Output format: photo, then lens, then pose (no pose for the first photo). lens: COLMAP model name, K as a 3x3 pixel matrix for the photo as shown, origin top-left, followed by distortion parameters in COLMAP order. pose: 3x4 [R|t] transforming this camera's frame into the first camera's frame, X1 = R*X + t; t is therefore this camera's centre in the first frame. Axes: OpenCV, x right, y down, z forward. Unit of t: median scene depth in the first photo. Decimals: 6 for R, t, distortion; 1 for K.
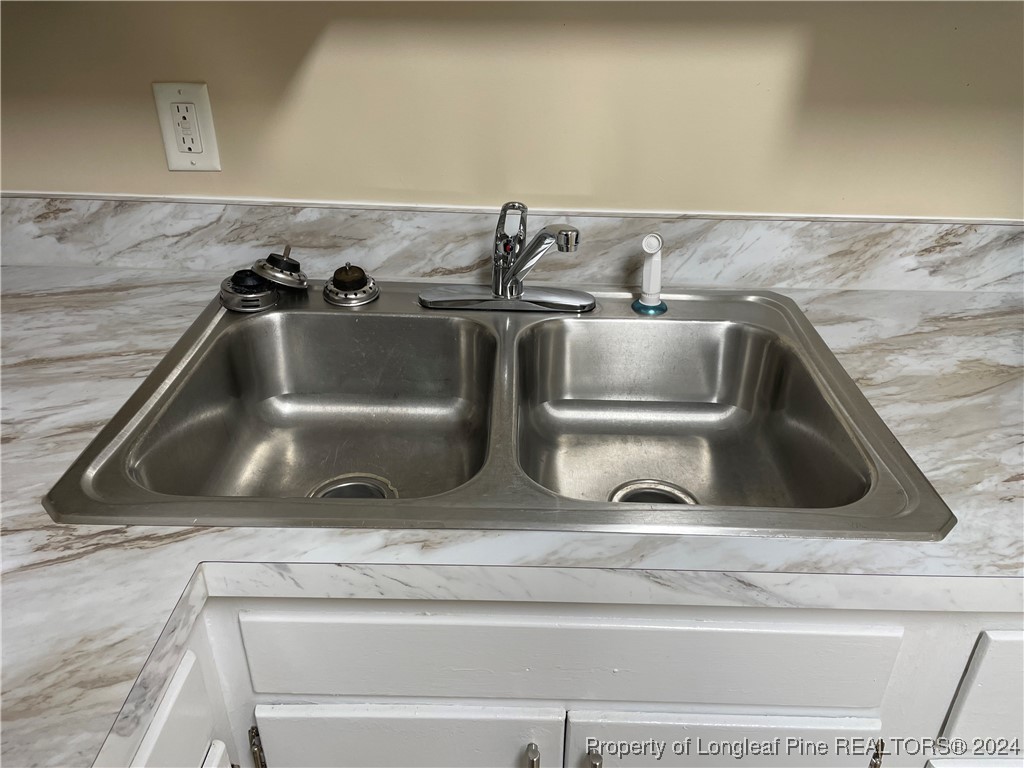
lens RADIAL K [[786.8, 0, 510.6], [0, 786.8, 383.0], [0, 0, 1]] dist [-0.000106, 0.000083]
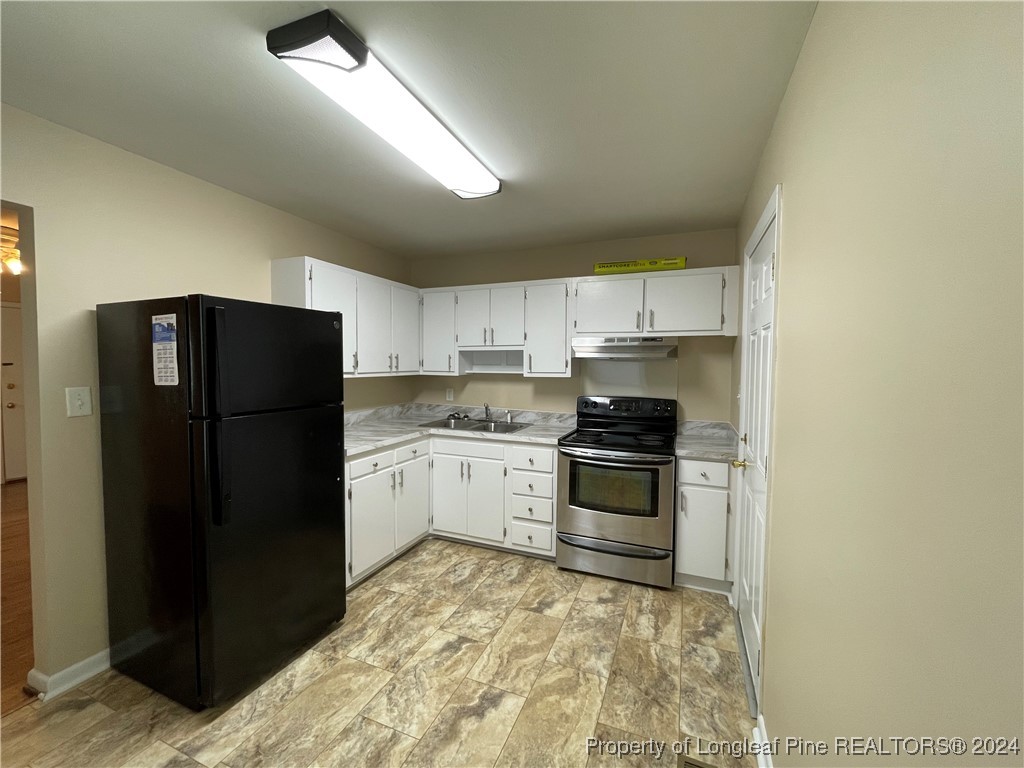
lens RADIAL K [[413.1, 0, 512.8], [0, 413.1, 384.0], [0, 0, 1]] dist [-0.000745, 0.000011]
pose [[0.932213, 0.021011, -0.361300, 1.338145], [-0.181250, 0.891198, -0.415829, 0.944994], [0.313253, 0.453127, 0.834595, -1.775901]]
